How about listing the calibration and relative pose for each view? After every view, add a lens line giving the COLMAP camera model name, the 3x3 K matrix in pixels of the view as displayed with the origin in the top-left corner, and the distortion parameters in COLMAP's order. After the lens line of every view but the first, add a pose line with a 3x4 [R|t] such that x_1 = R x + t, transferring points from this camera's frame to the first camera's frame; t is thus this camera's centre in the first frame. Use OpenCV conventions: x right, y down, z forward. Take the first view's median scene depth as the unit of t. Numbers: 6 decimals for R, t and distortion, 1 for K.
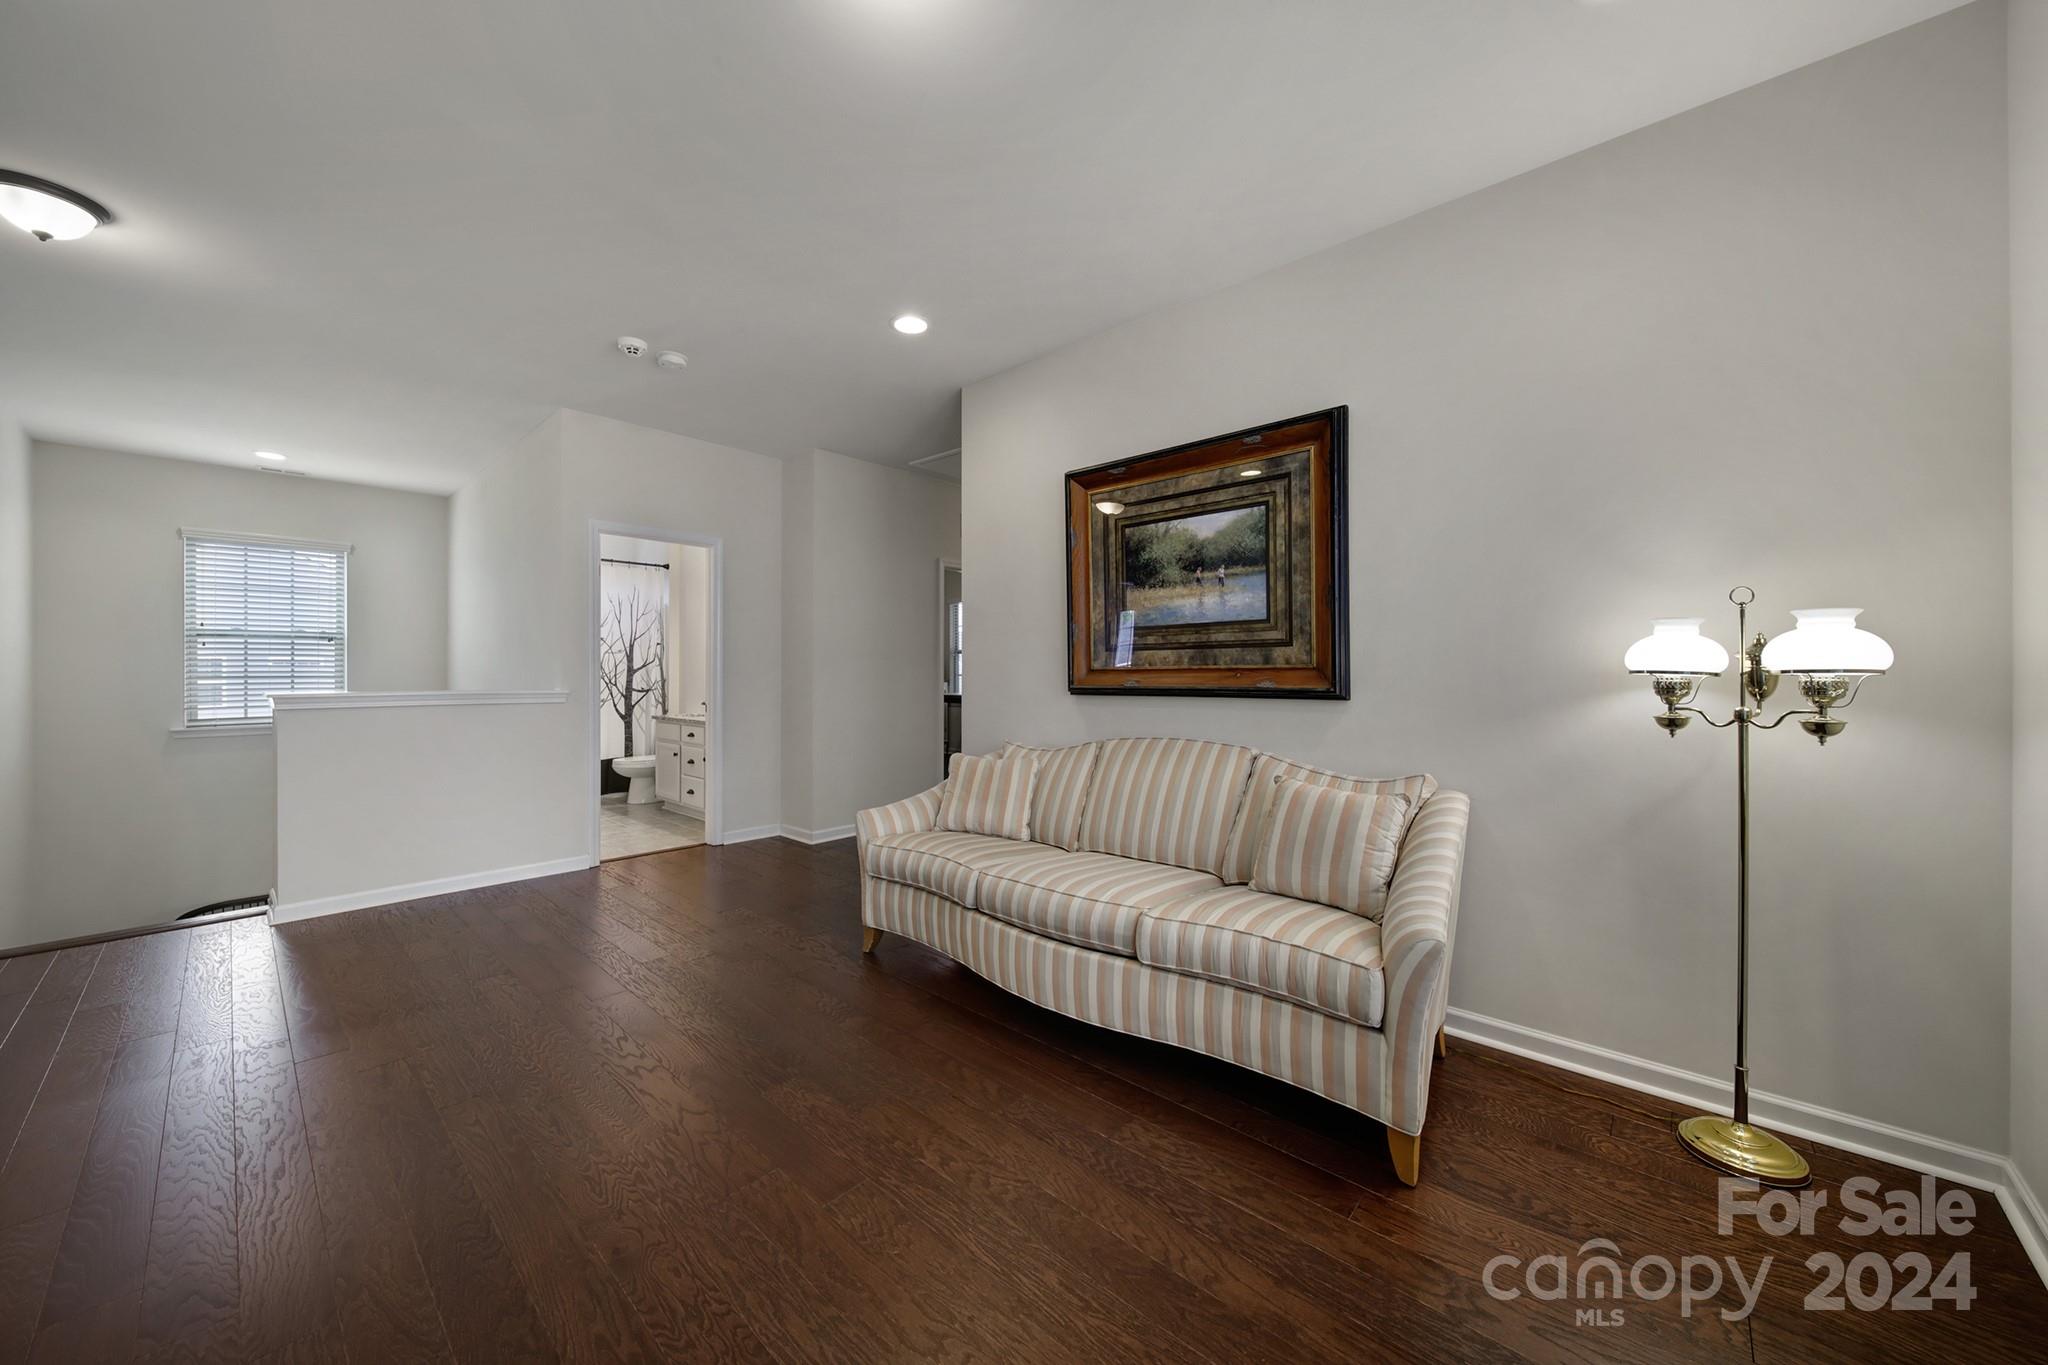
lens RADIAL K [[731.3, 0, 1024.6], [0, 731.3, 665.1], [0, 0, 1]] dist [0.001642, 0.000063]
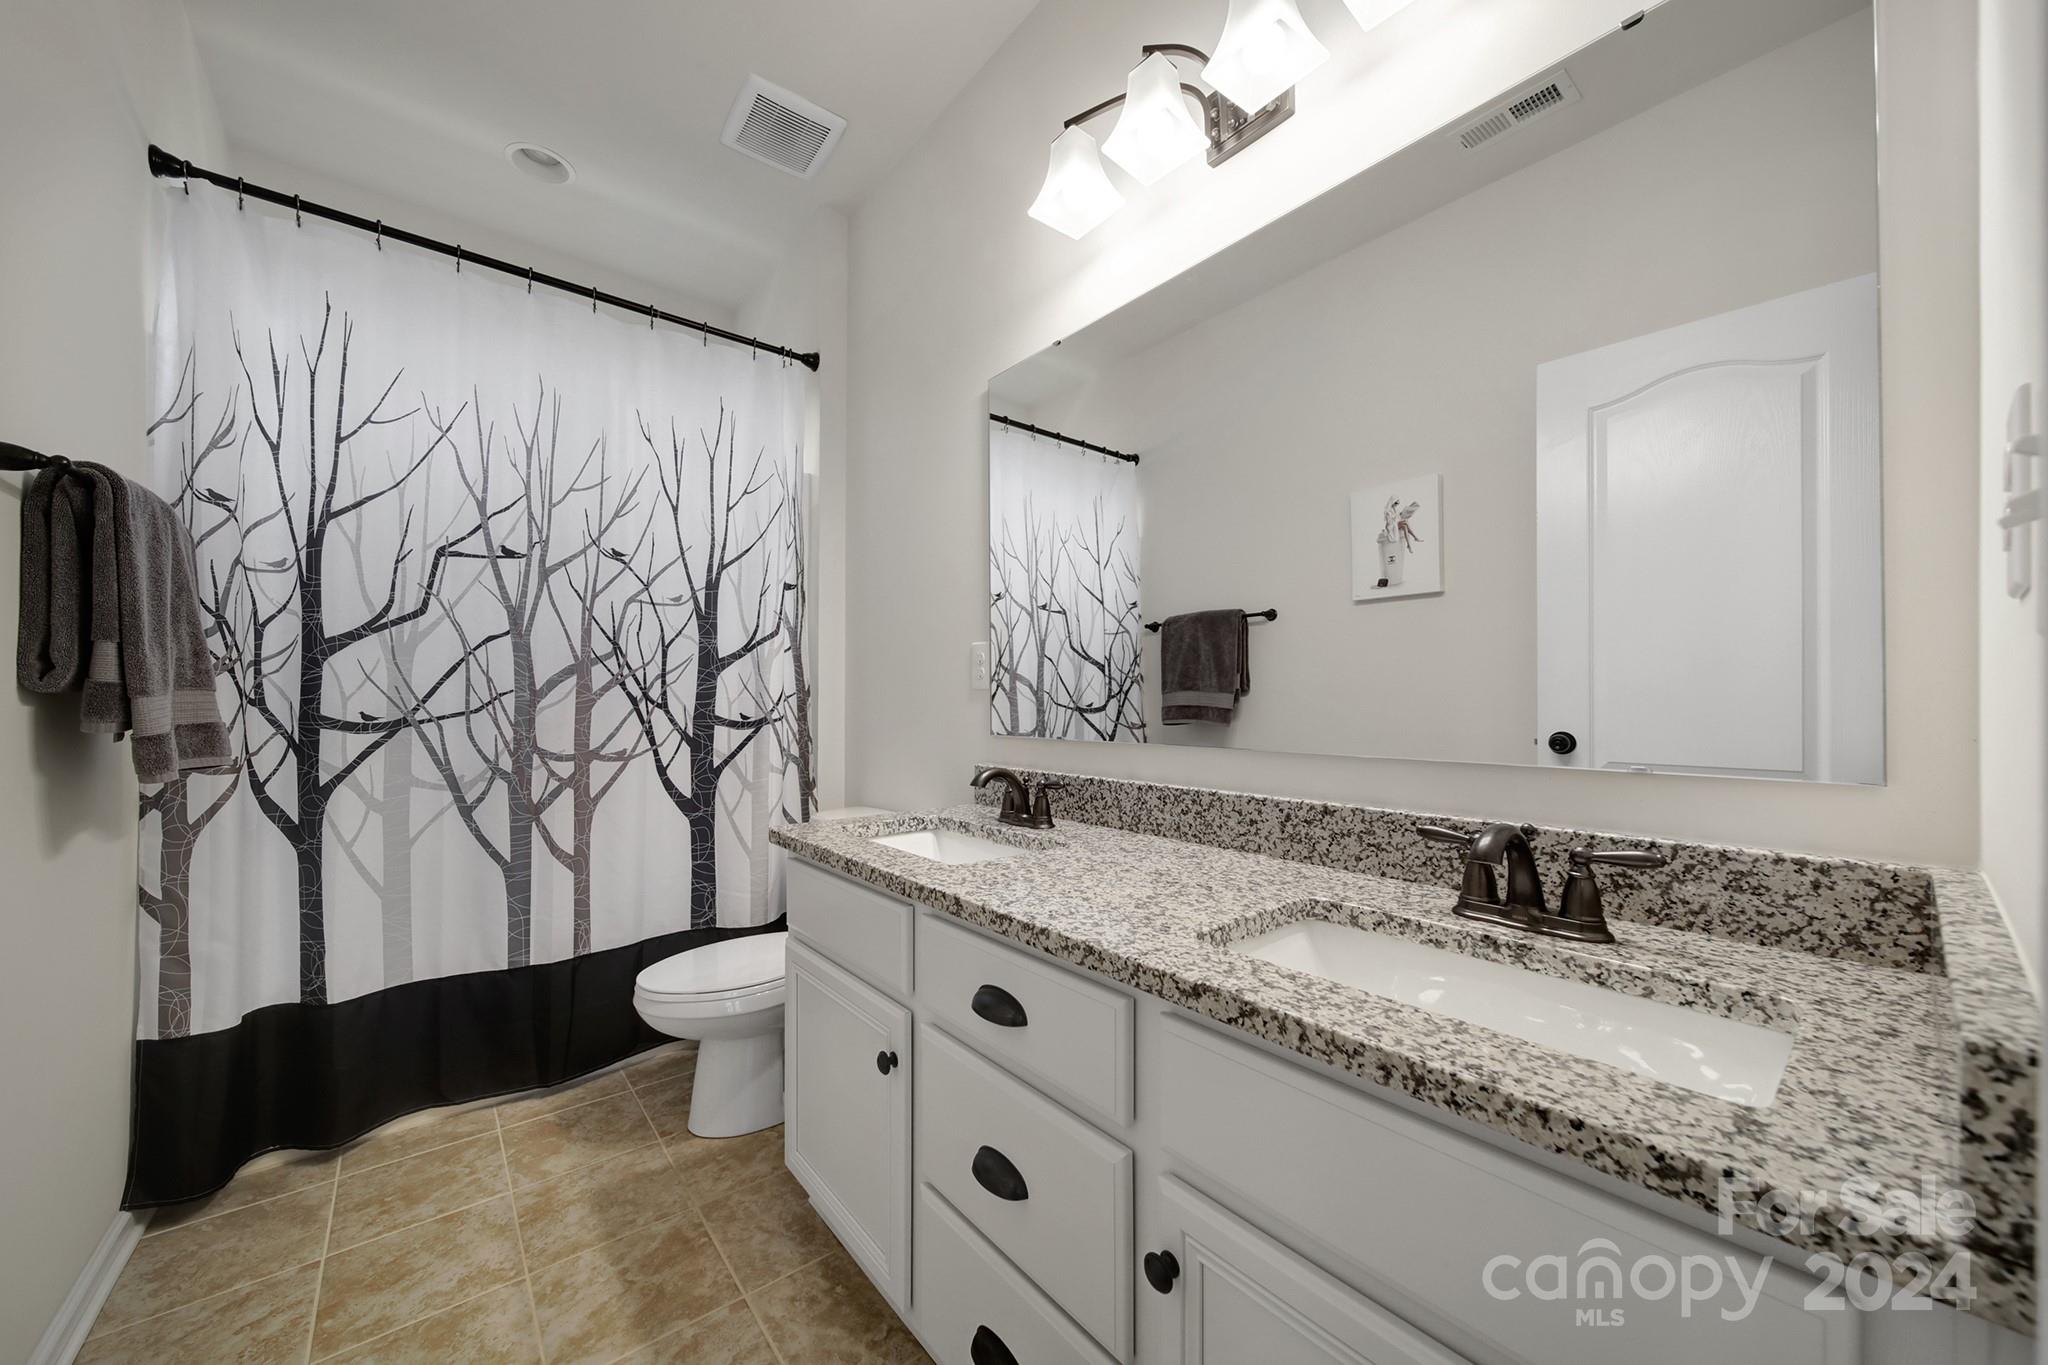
lens RADIAL K [[731.3, 0, 1023.6], [0, 731.3, 684.4], [0, 0, 1]] dist [0.001642, 0.000063]
pose [[0.991992, 0.001505, -0.126291, -0.359482], [-0.001733, 0.999997, -0.001690, 0.018118], [0.126288, 0.001895, 0.991992, 0.696090]]
